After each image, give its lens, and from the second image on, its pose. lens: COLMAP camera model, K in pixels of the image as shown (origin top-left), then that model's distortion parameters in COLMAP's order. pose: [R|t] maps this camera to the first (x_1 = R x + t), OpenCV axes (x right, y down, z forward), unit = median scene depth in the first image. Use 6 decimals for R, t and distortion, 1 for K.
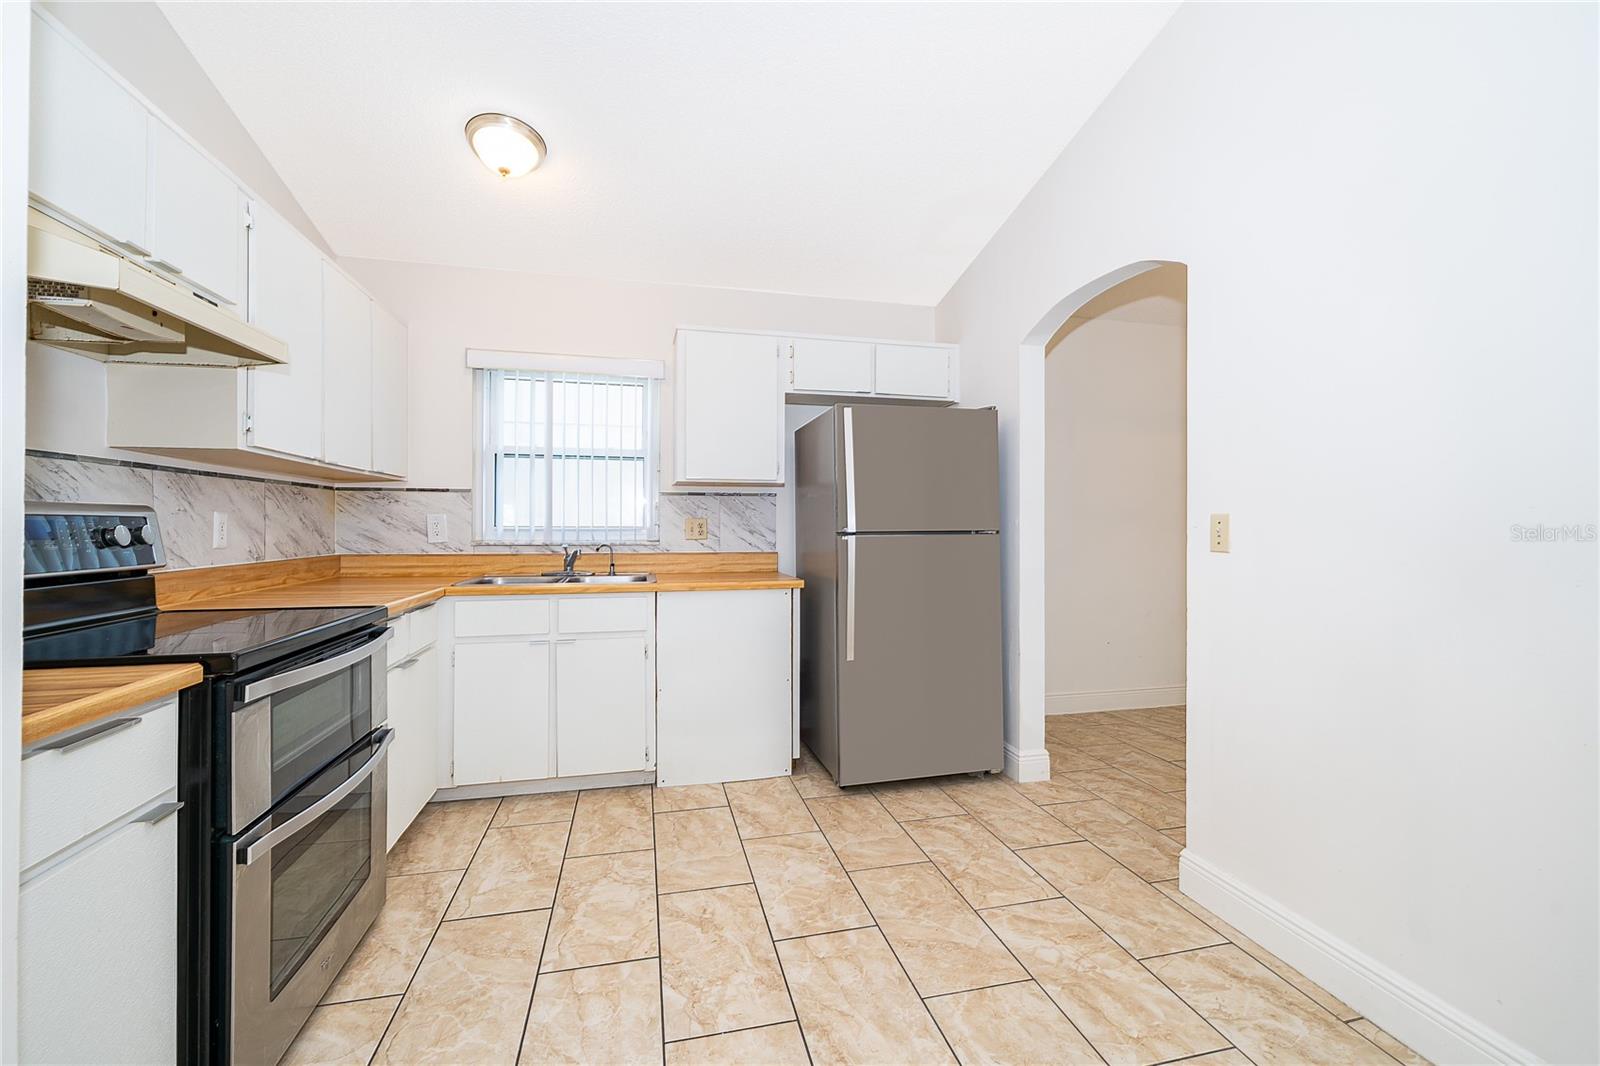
lens RADIAL K [[667.3, 0, 802.6], [0, 667.3, 524.0], [0, 0, 1]] dist [0.000201, 0.000466]
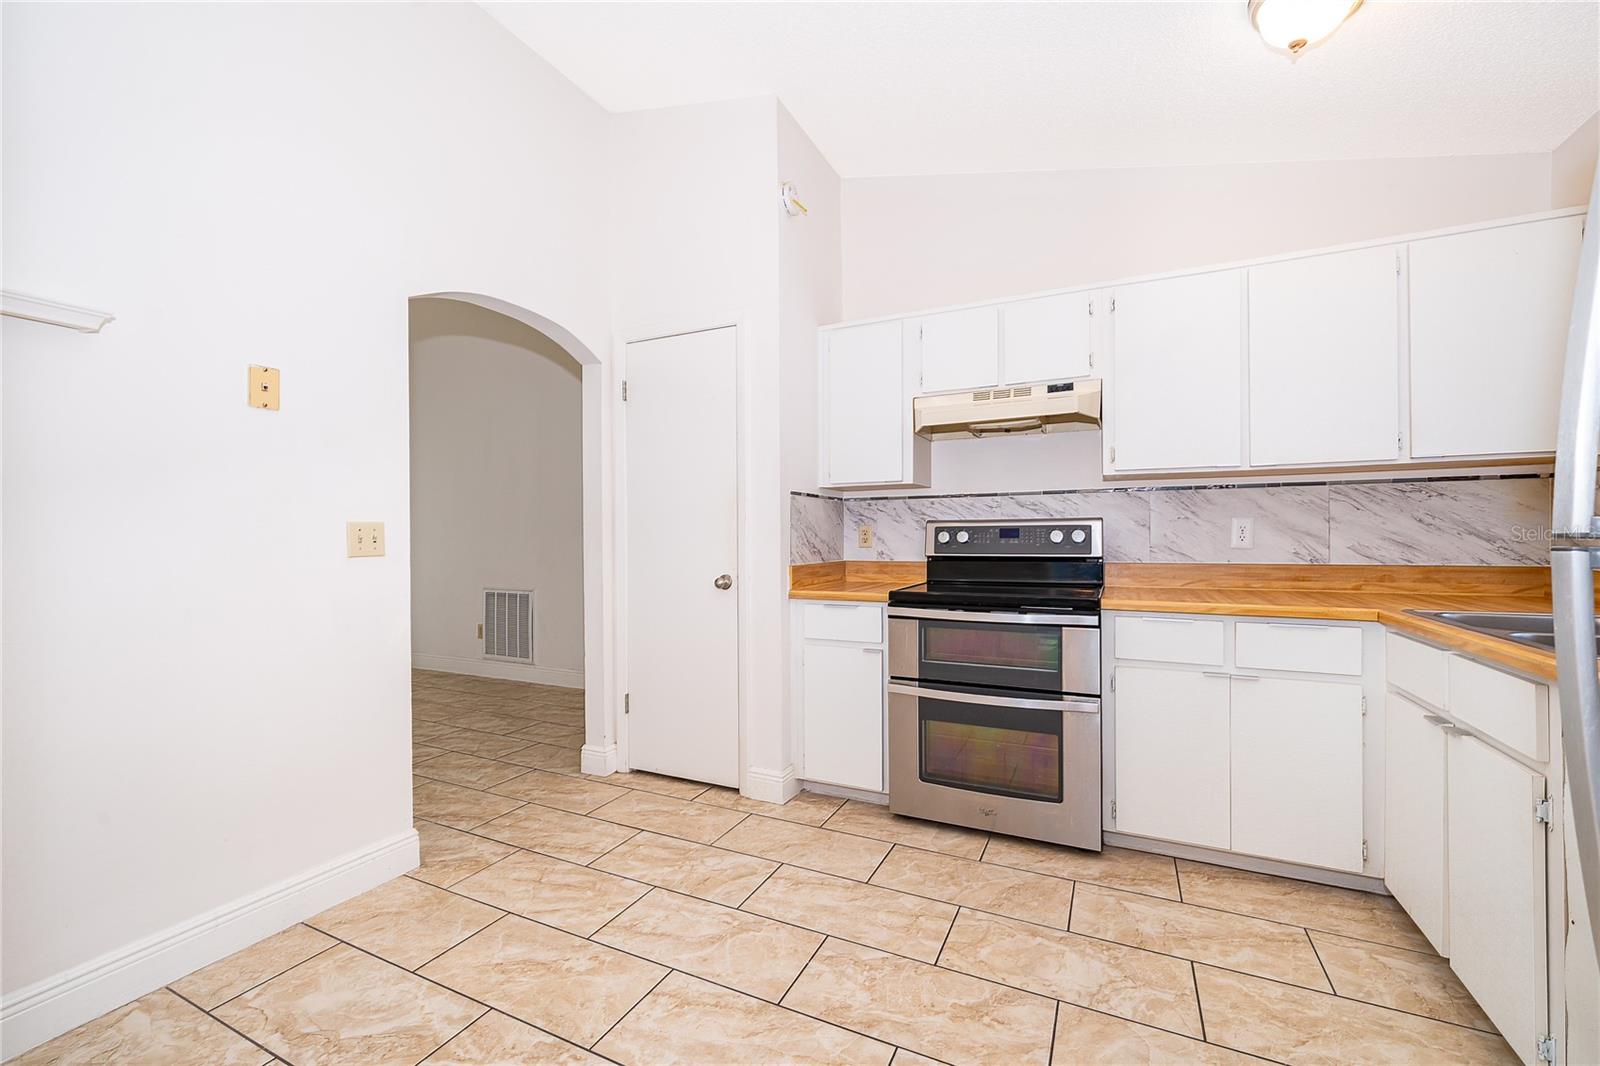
lens RADIAL K [[662.5, 0, 800.0], [0, 662.5, 533.0], [0, 0, 1]] dist [-0.000035, 0.000235]
pose [[-0.640651, -0.001792, -0.767830, 0.555081], [0.007663, 0.999933, -0.008728, 0.013957], [0.767794, -0.011475, -0.640594, 1.233192]]
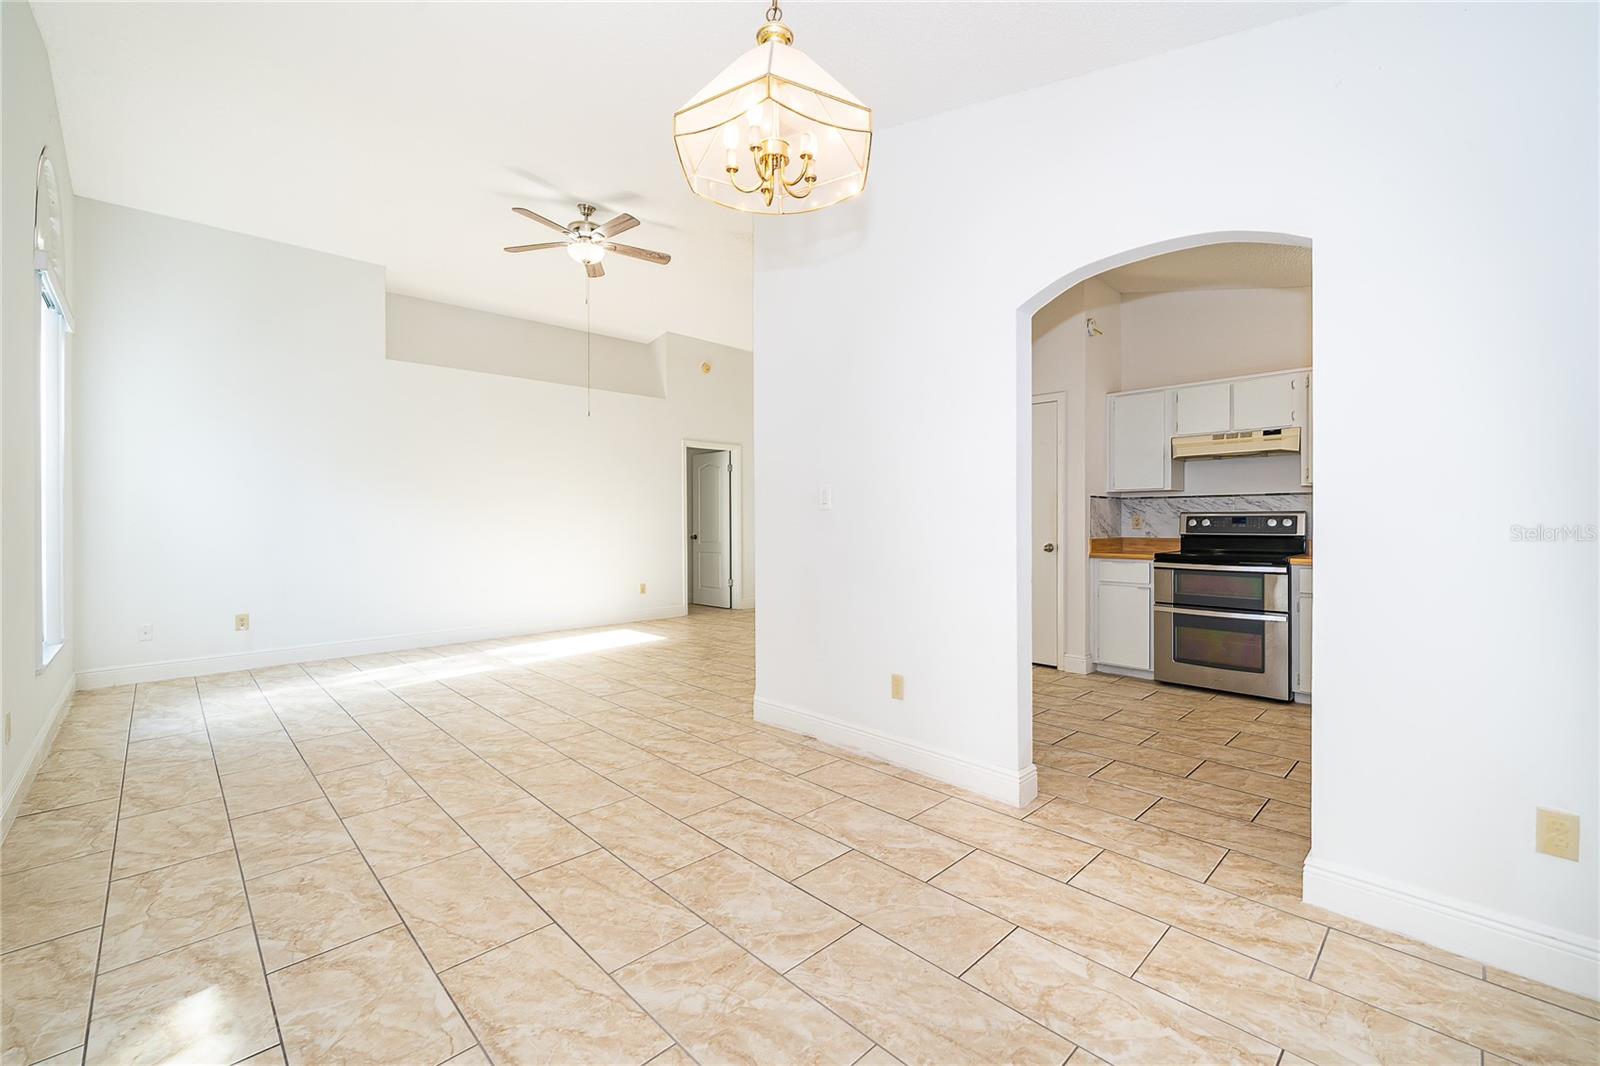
lens RADIAL K [[667.3, 0, 802.6], [0, 667.3, 524.0], [0, 0, 1]] dist [0.000201, 0.000466]
pose [[-0.860140, 0.000279, -0.510058, 1.585664], [0.000822, 0.999999, -0.000838, 0.017861], [0.510057, -0.001140, -0.860140, 1.846698]]
